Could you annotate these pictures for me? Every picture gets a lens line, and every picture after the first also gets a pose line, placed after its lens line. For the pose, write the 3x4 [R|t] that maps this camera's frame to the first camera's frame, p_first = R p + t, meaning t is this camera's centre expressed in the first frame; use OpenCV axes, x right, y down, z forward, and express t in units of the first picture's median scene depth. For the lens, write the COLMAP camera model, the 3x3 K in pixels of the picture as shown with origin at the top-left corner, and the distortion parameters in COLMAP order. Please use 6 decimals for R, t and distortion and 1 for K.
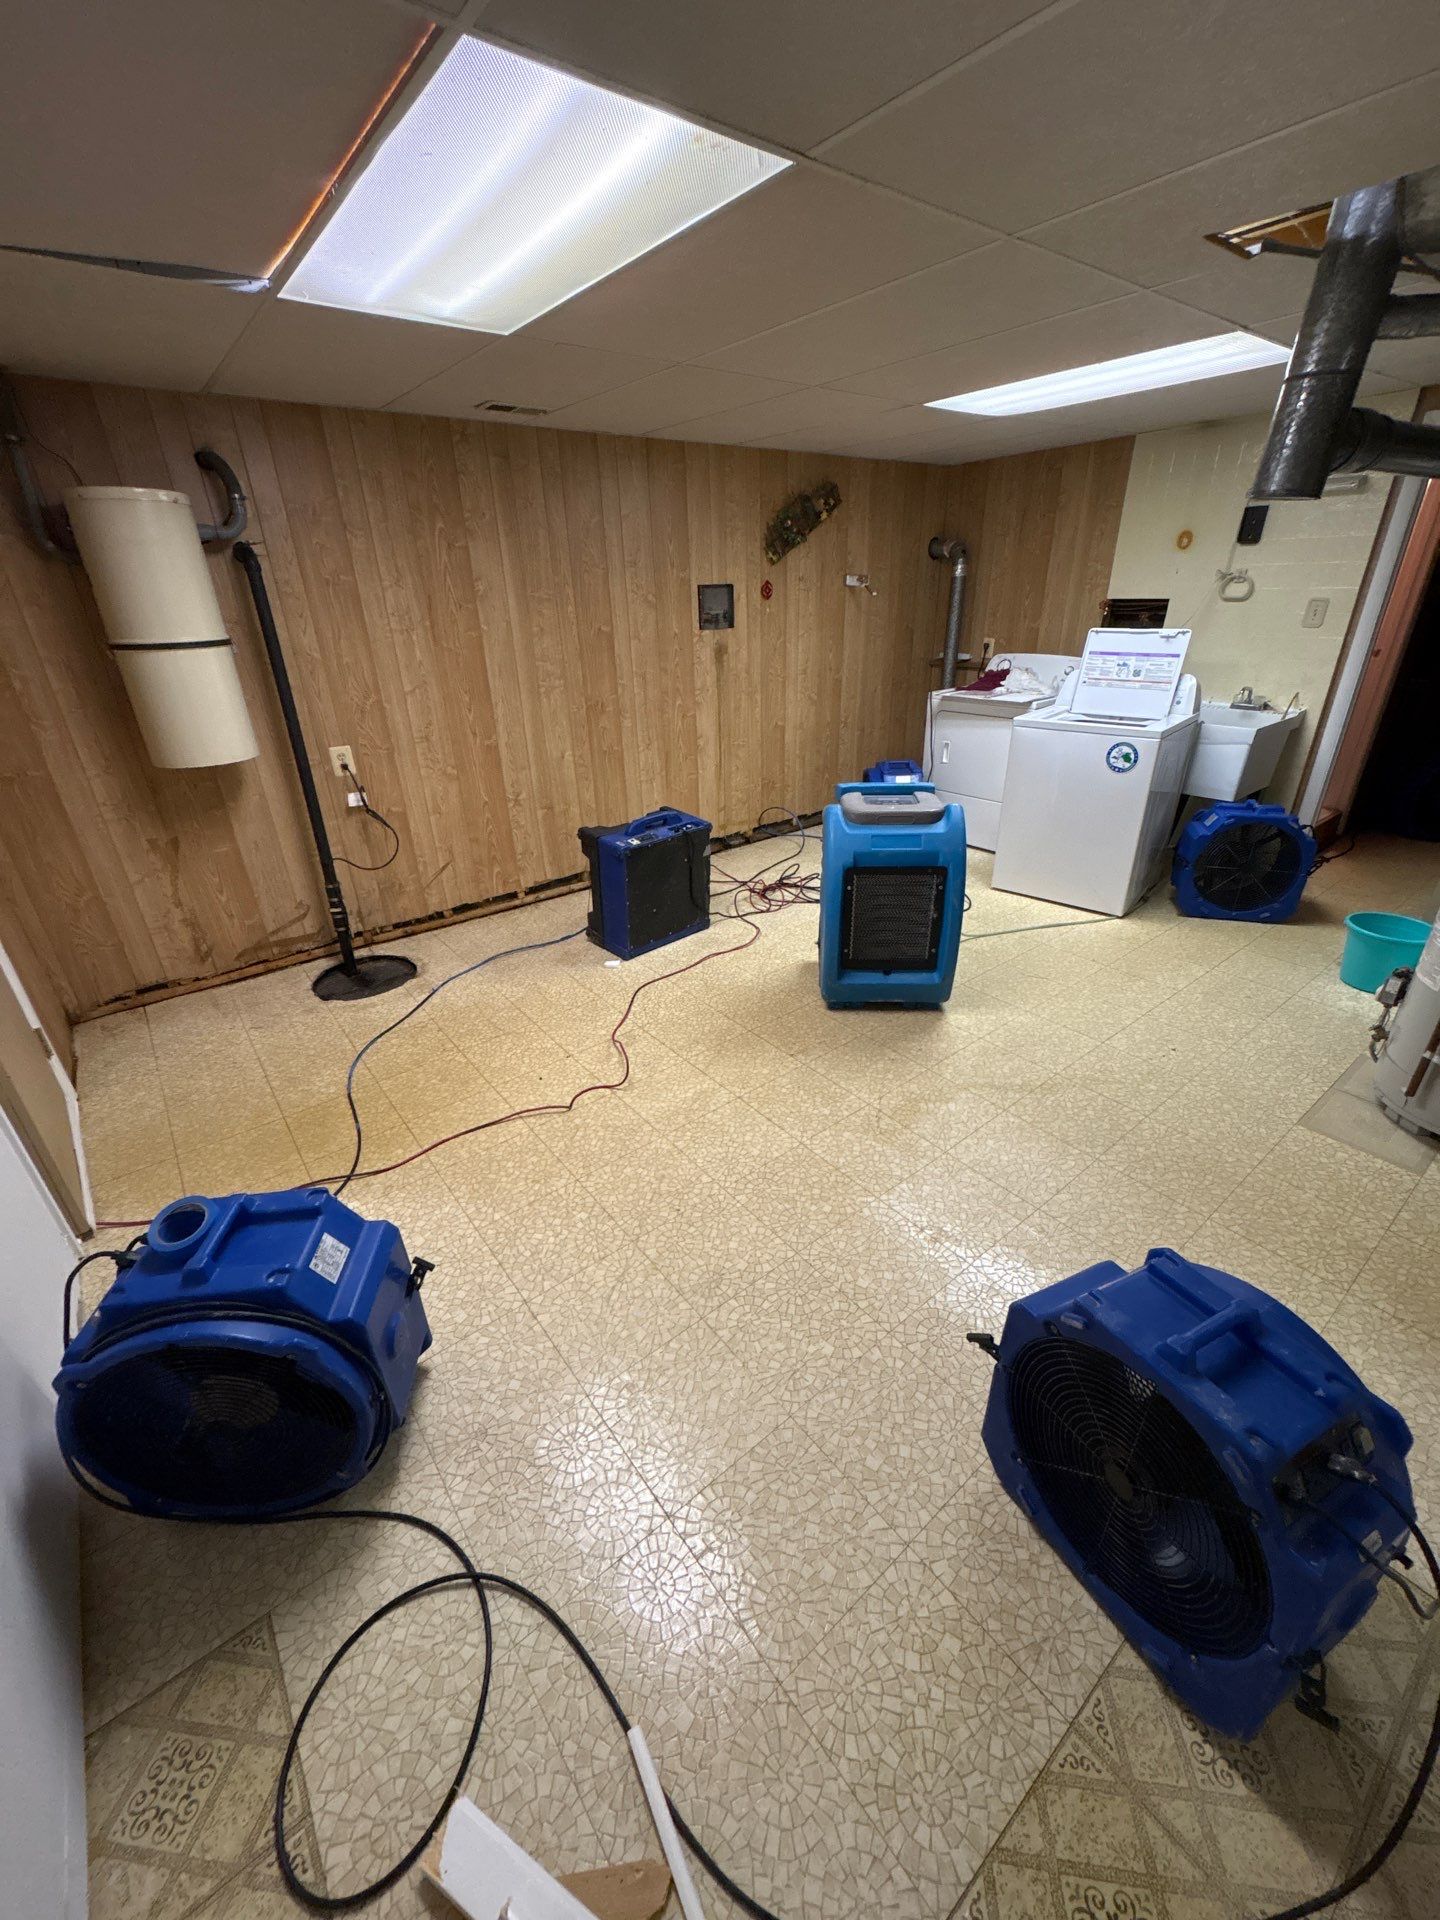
lens RADIAL K [[759.7, 0, 720.7], [0, 759.7, 962.8], [0, 0, 1]] dist [-0.001669, 0.000250]
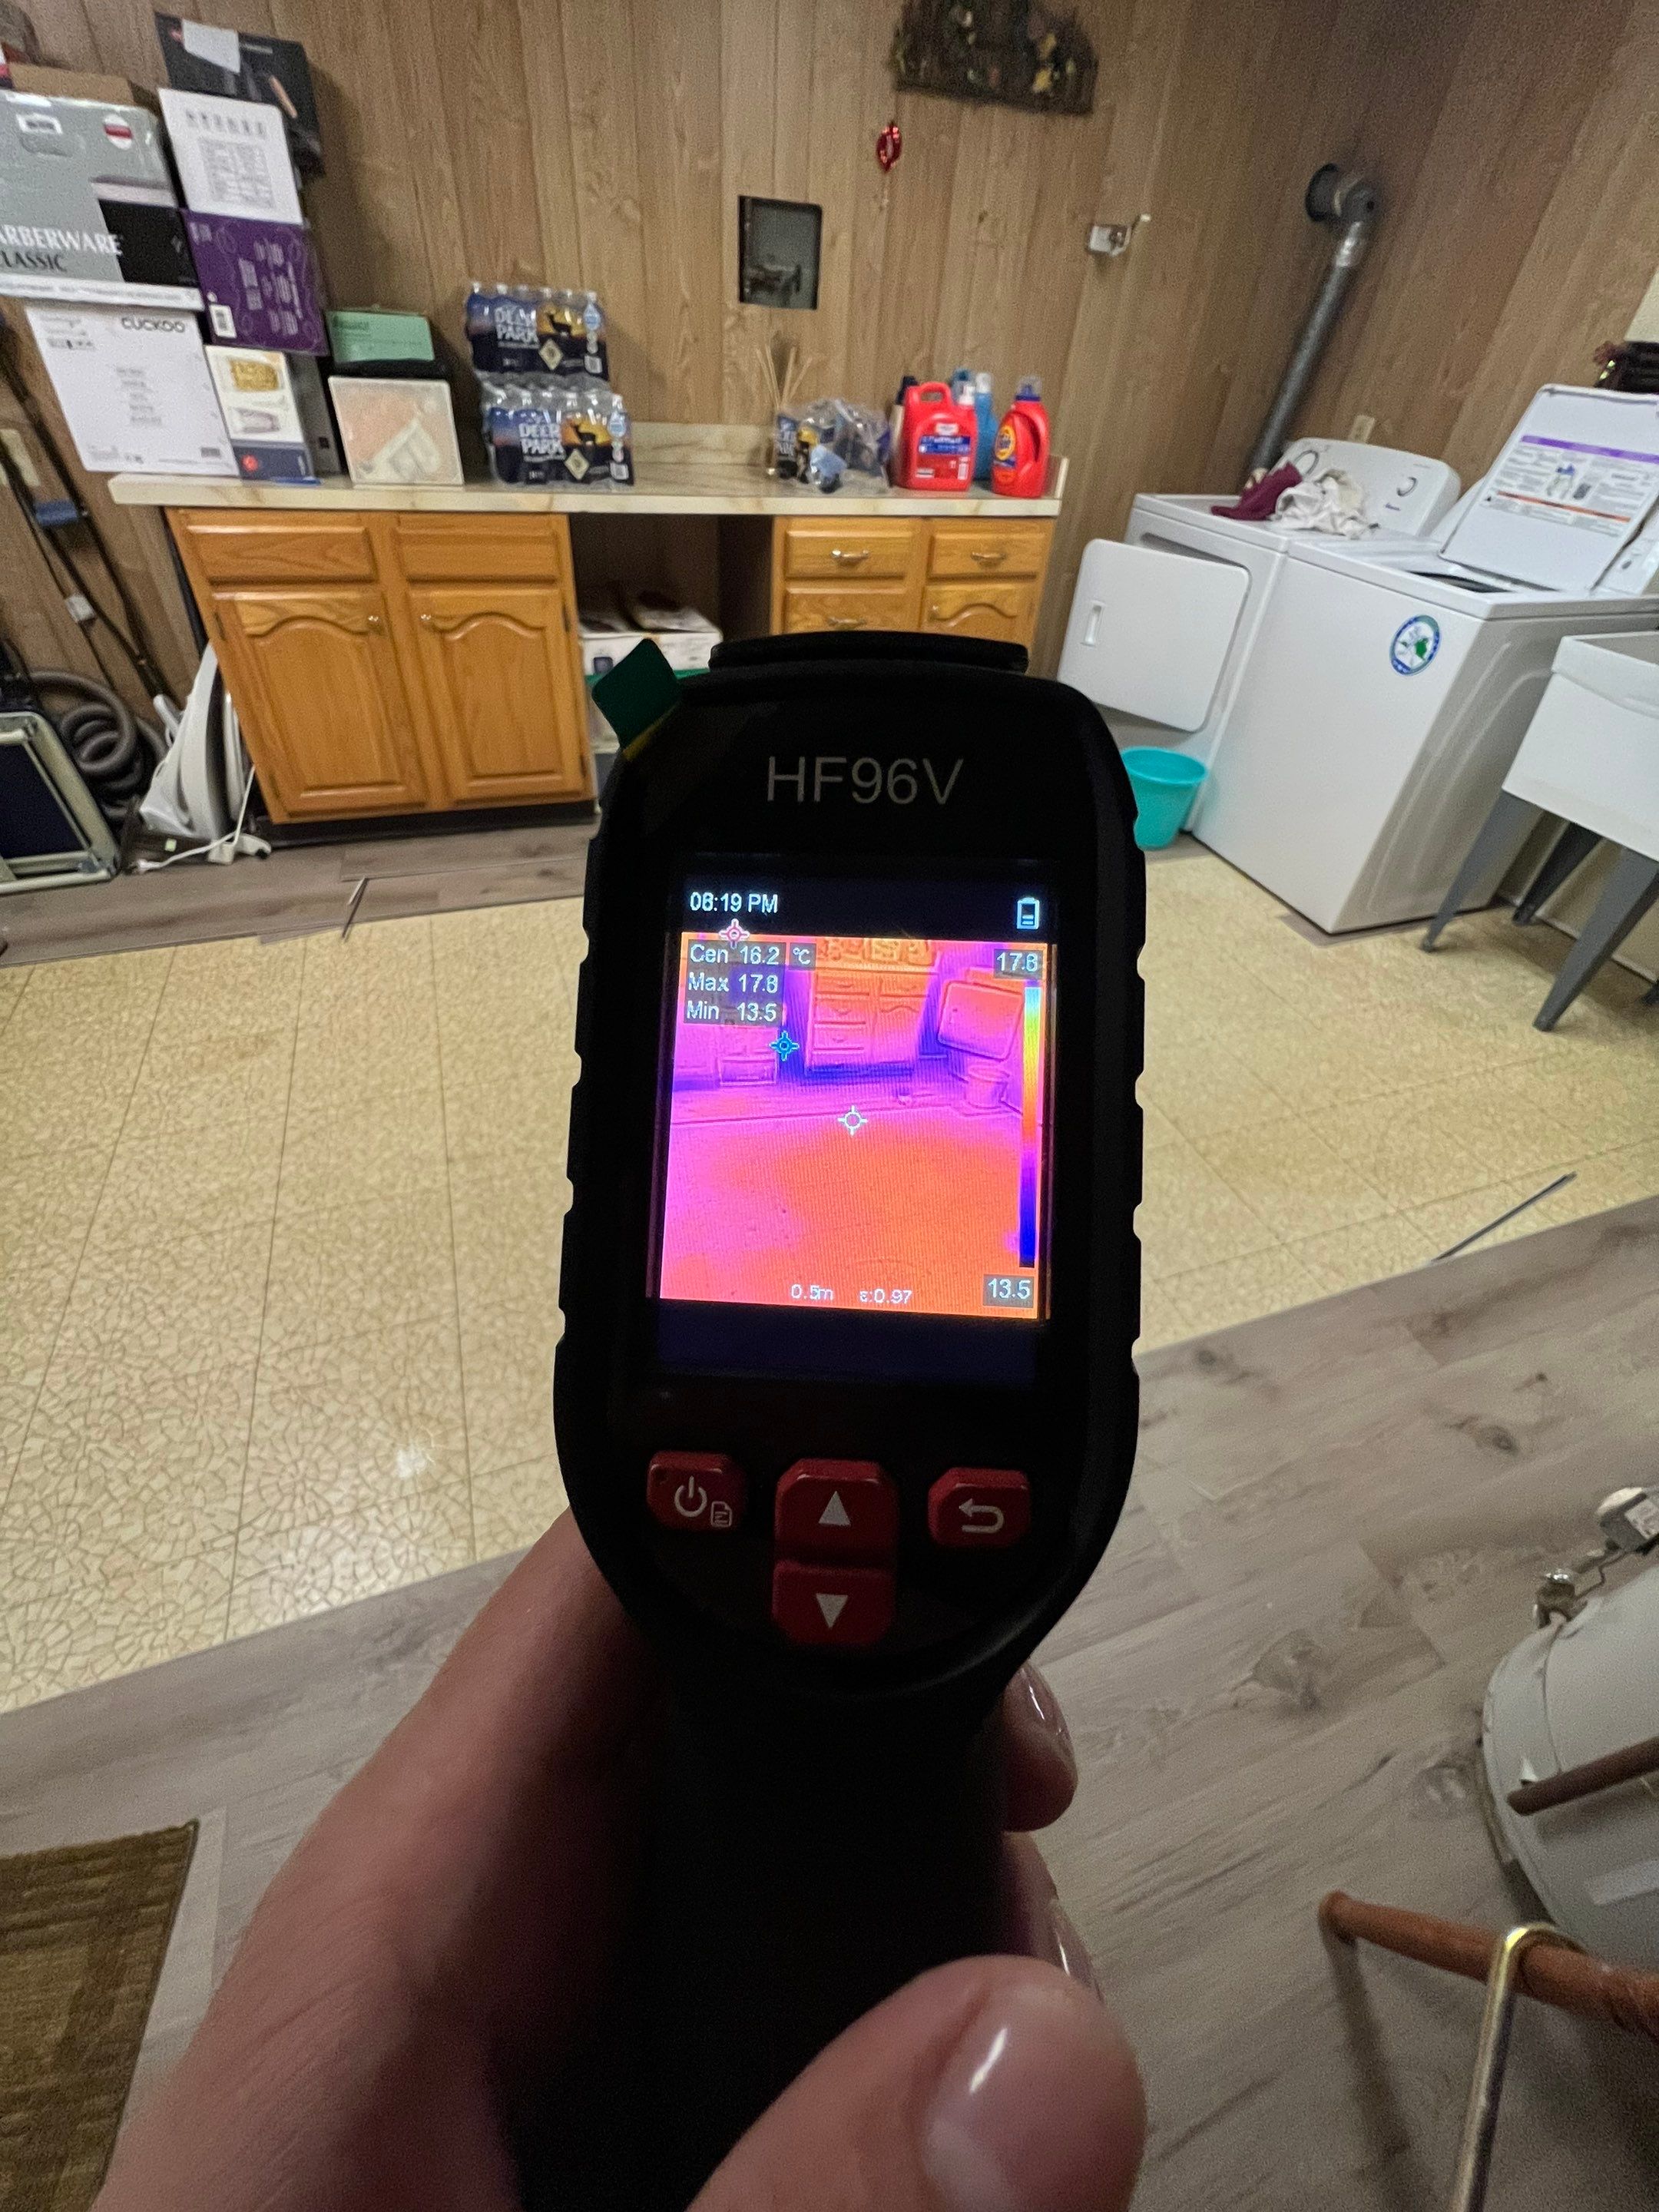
lens RADIAL K [[900.6, 0, 825.4], [0, 900.6, 1098.4], [0, 0, 1]] dist [-0.004803, 0.000767]
pose [[0.945360, 0.276115, -0.173365, 0.305762], [-0.222745, 0.935290, 0.274987, -0.108739], [0.238074, -0.221345, 0.945689, 0.312675]]
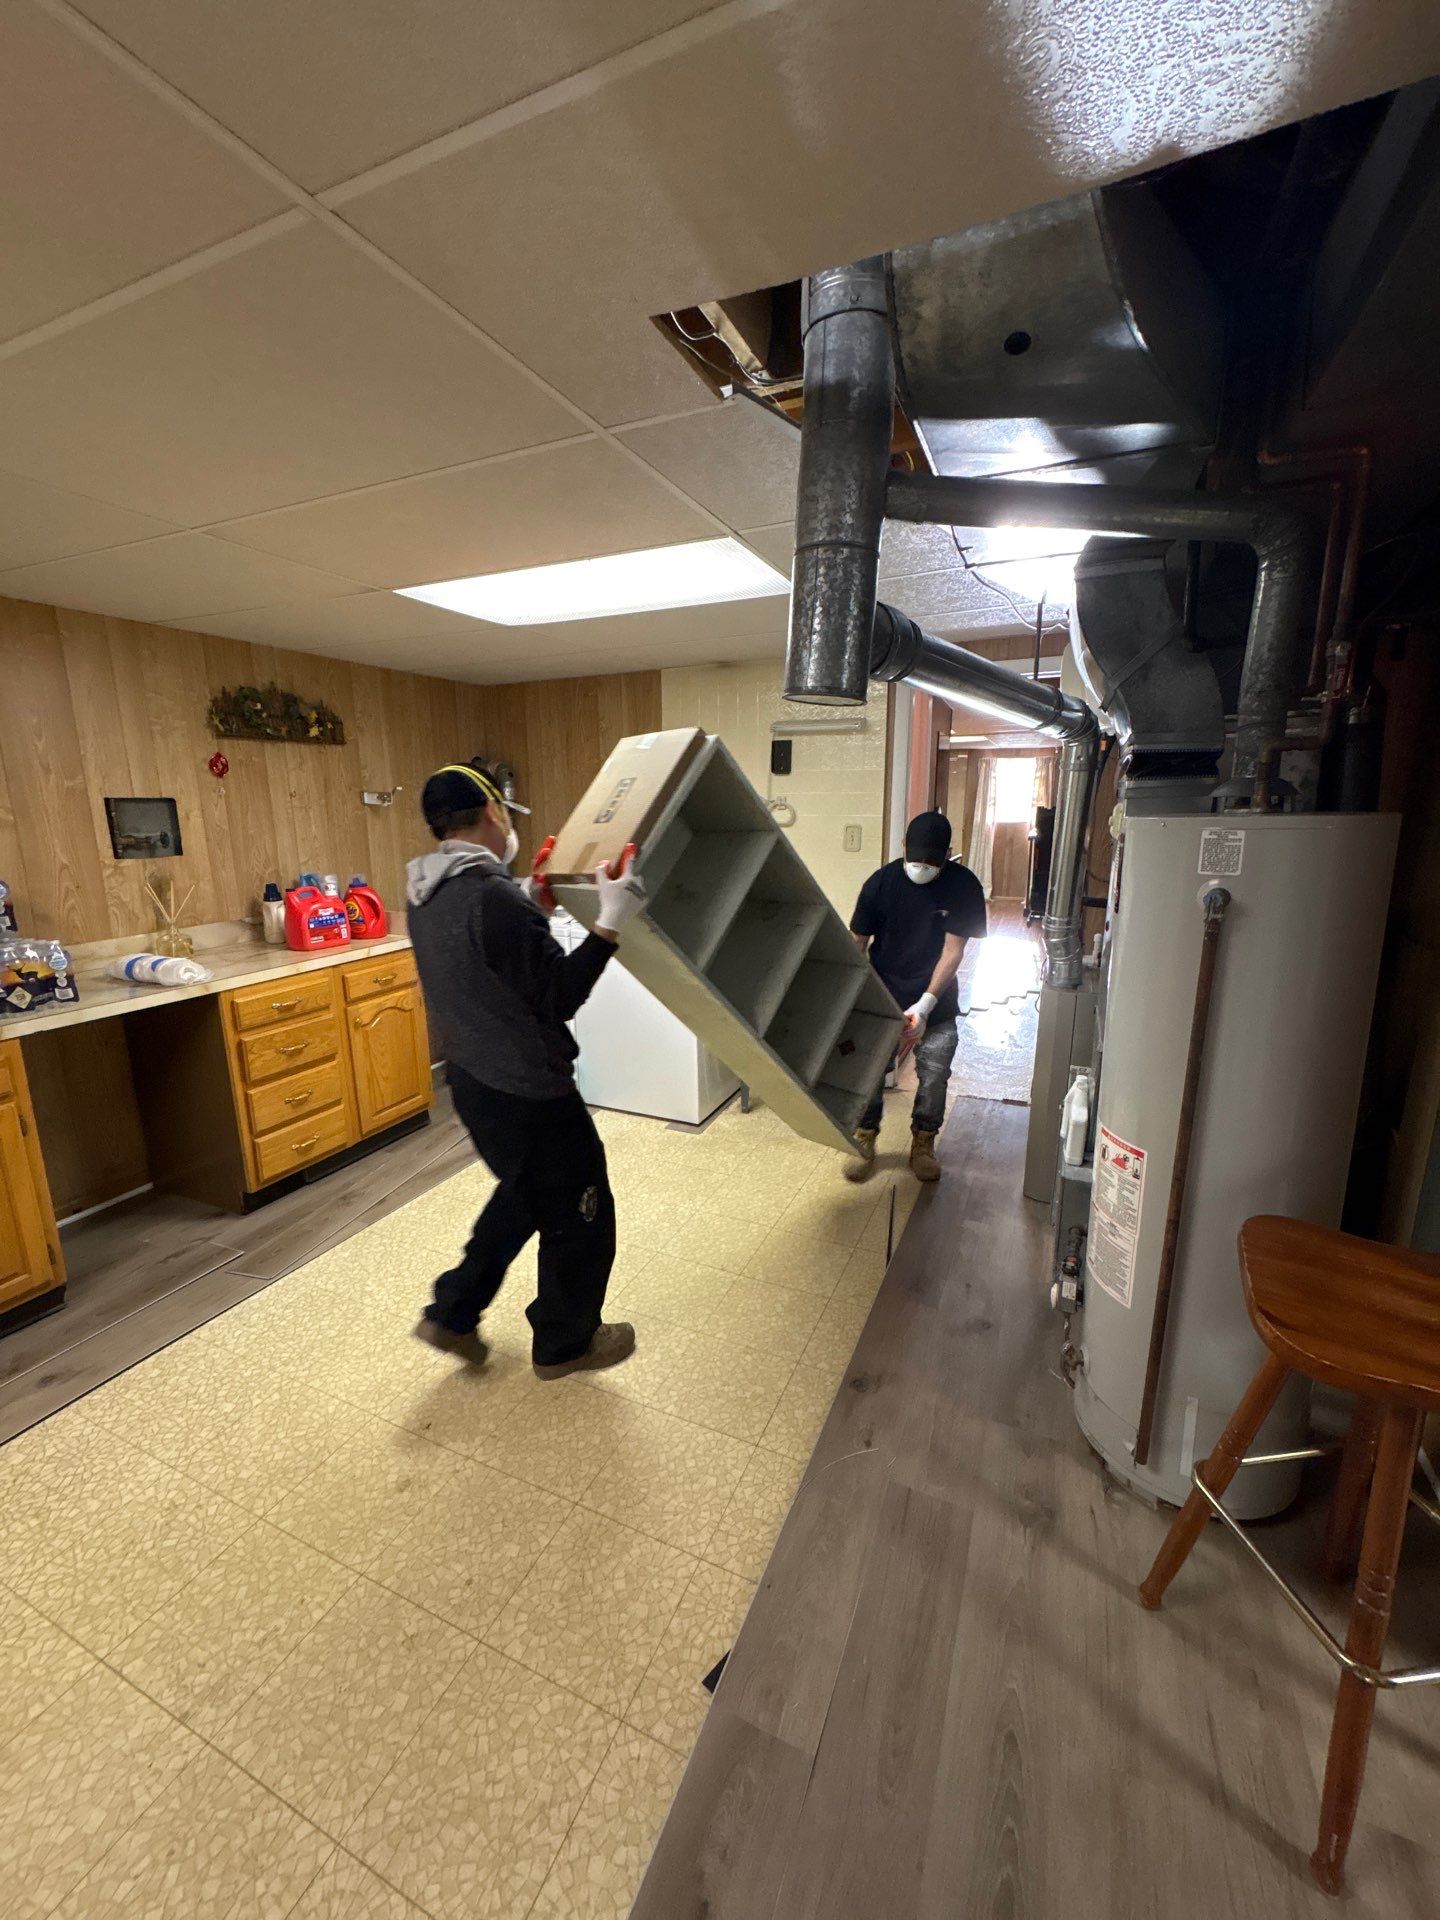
lens RADIAL K [[759.7, 0, 720.7], [0, 759.7, 962.8], [0, 0, 1]] dist [-0.001669, 0.000250]
pose [[0.886842, -0.072672, 0.456322, 0.142062], [0.188393, 0.958613, -0.213469, -0.109803], [-0.421923, 0.275281, 0.863829, 0.226740]]
